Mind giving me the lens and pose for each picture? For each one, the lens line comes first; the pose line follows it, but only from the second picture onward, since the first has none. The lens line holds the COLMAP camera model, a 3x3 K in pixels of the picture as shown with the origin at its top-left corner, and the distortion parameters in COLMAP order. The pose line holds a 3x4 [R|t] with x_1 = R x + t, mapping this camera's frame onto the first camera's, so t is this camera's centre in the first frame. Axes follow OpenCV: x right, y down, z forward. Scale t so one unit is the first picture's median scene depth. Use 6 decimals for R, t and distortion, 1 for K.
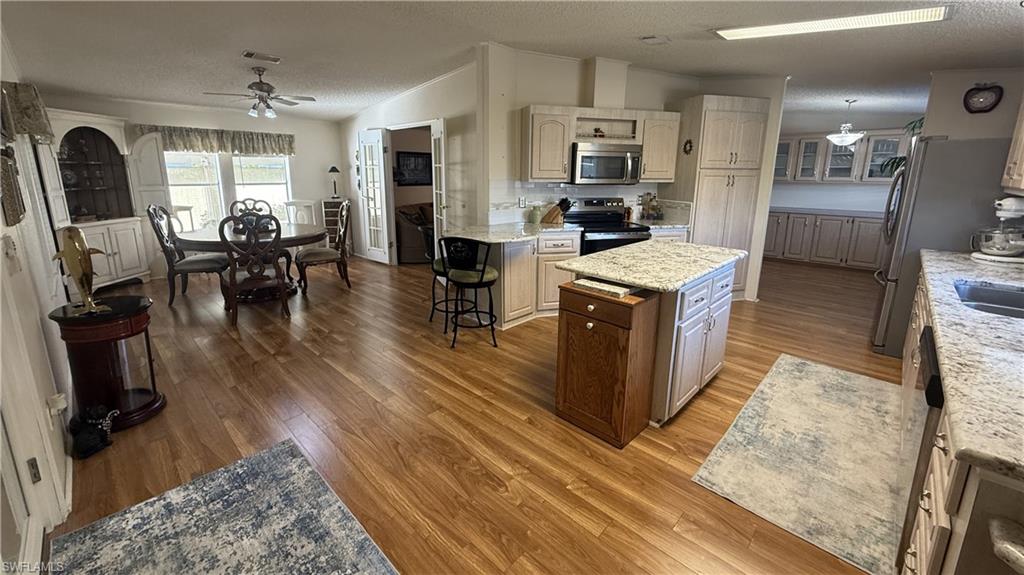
lens RADIAL K [[412.1, 0, 510.1], [0, 412.1, 252.4], [0, 0, 1]] dist [-0.000576, -0.000055]
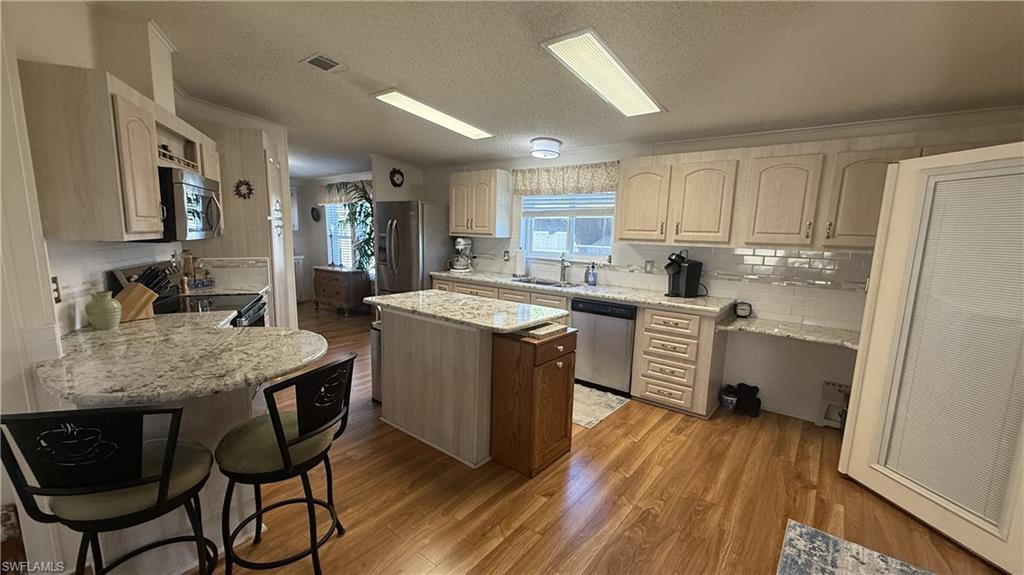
lens RADIAL K [[410.1, 0, 512.0], [0, 410.1, 287.5], [0, 0, 1]] dist [-0.000042, 0.000034]
pose [[-0.086367, -0.153357, 0.984389, -0.783062], [0.169697, 0.971377, 0.166219, -0.212338], [-0.981704, 0.181404, -0.057871, 1.050596]]
